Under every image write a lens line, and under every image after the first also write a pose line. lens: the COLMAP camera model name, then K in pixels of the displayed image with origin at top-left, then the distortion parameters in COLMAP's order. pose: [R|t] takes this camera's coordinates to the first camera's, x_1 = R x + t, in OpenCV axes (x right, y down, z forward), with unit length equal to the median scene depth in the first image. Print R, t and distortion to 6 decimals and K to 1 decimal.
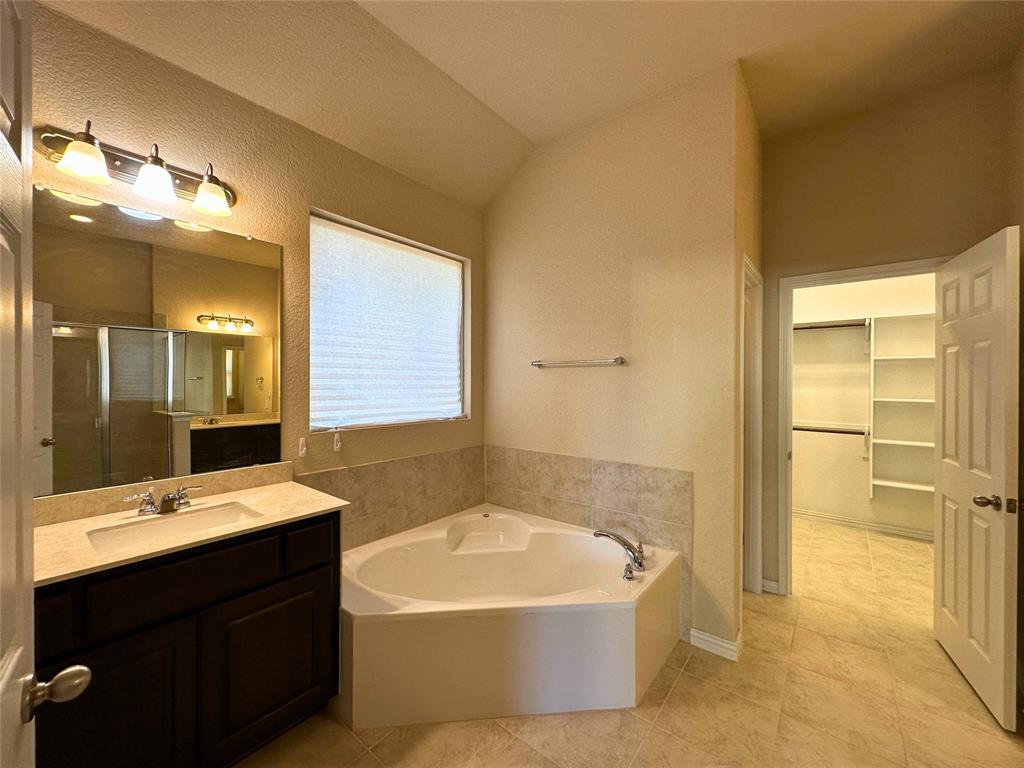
lens RADIAL K [[407.1, 0, 514.2], [0, 407.1, 383.0], [0, 0, 1]] dist [0.000081, 0.000160]
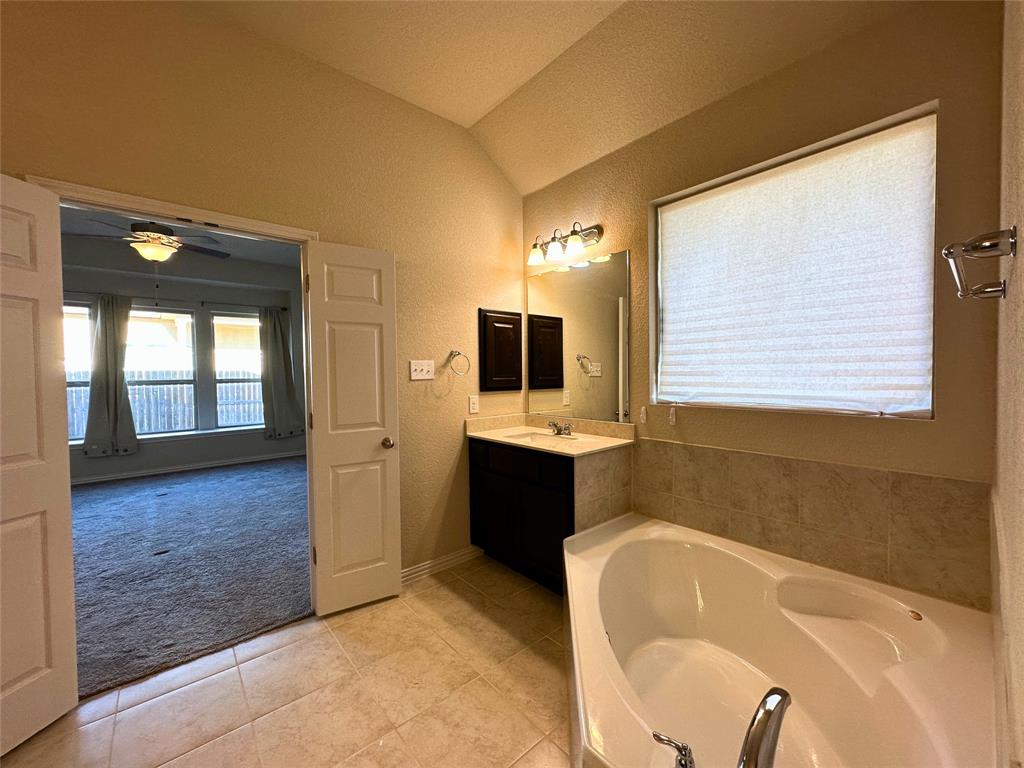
lens RADIAL K [[407.1, 0, 514.2], [0, 407.1, 383.0], [0, 0, 1]] dist [0.000081, 0.000160]
pose [[-0.184109, 0.024599, -0.982598, 0.601189], [0.008945, 0.999687, 0.023351, 0.031013], [0.982865, -0.004490, -0.184271, 0.733215]]
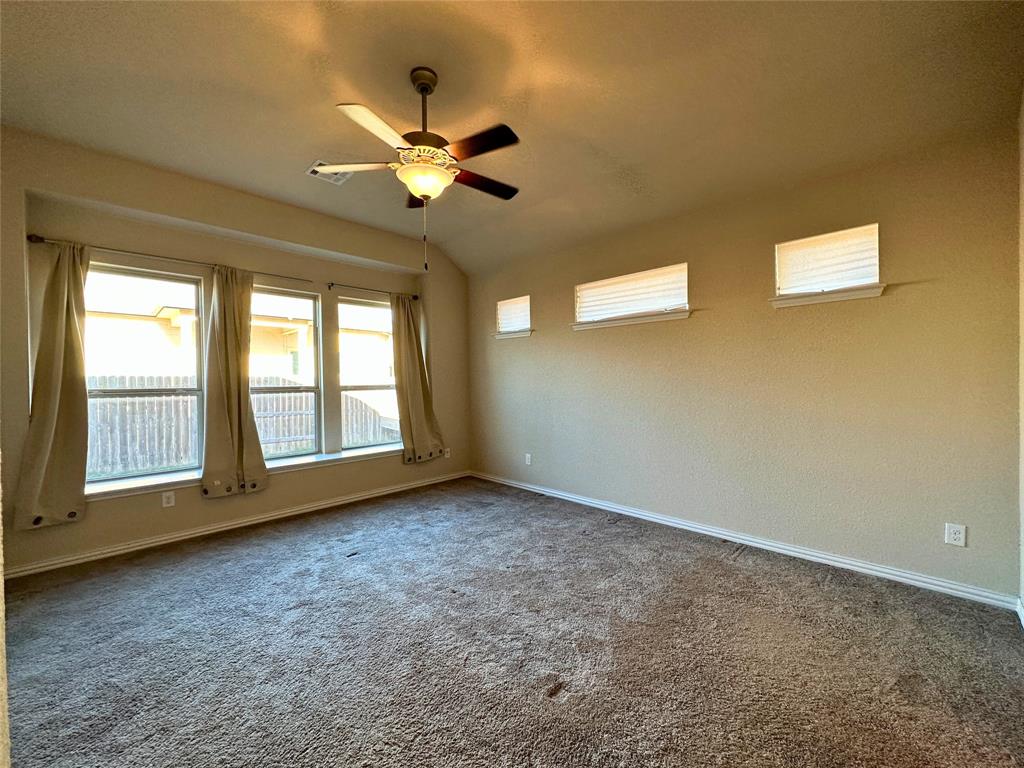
lens RADIAL K [[407.1, 0, 514.2], [0, 407.1, 383.0], [0, 0, 1]] dist [0.000081, 0.000160]
pose [[-0.097635, 0.003254, -0.995217, -0.448389], [0.004082, 0.999988, 0.002869, 0.044479], [0.995214, -0.003782, -0.097647, -3.671142]]
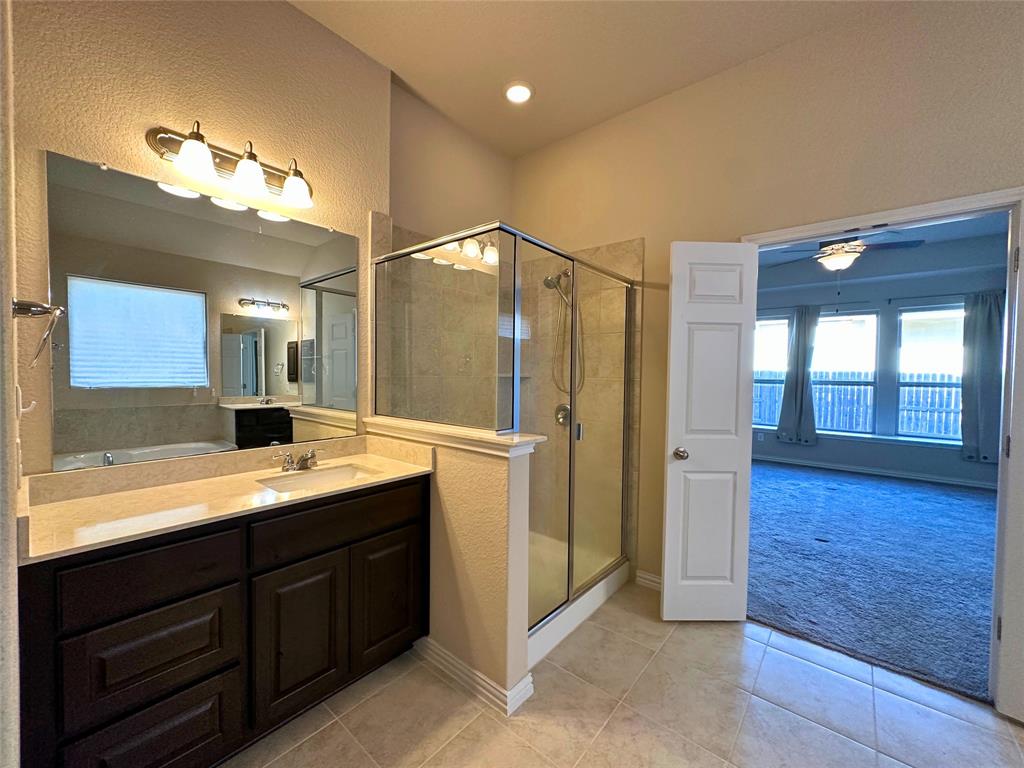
lens RADIAL K [[407.1, 0, 514.2], [0, 407.1, 383.0], [0, 0, 1]] dist [0.000081, 0.000160]
pose [[-0.999624, -0.017642, 0.020999, 0.573870], [-0.017005, 0.999401, 0.030144, 0.001991], [-0.021518, 0.029775, -0.999325, 0.971074]]
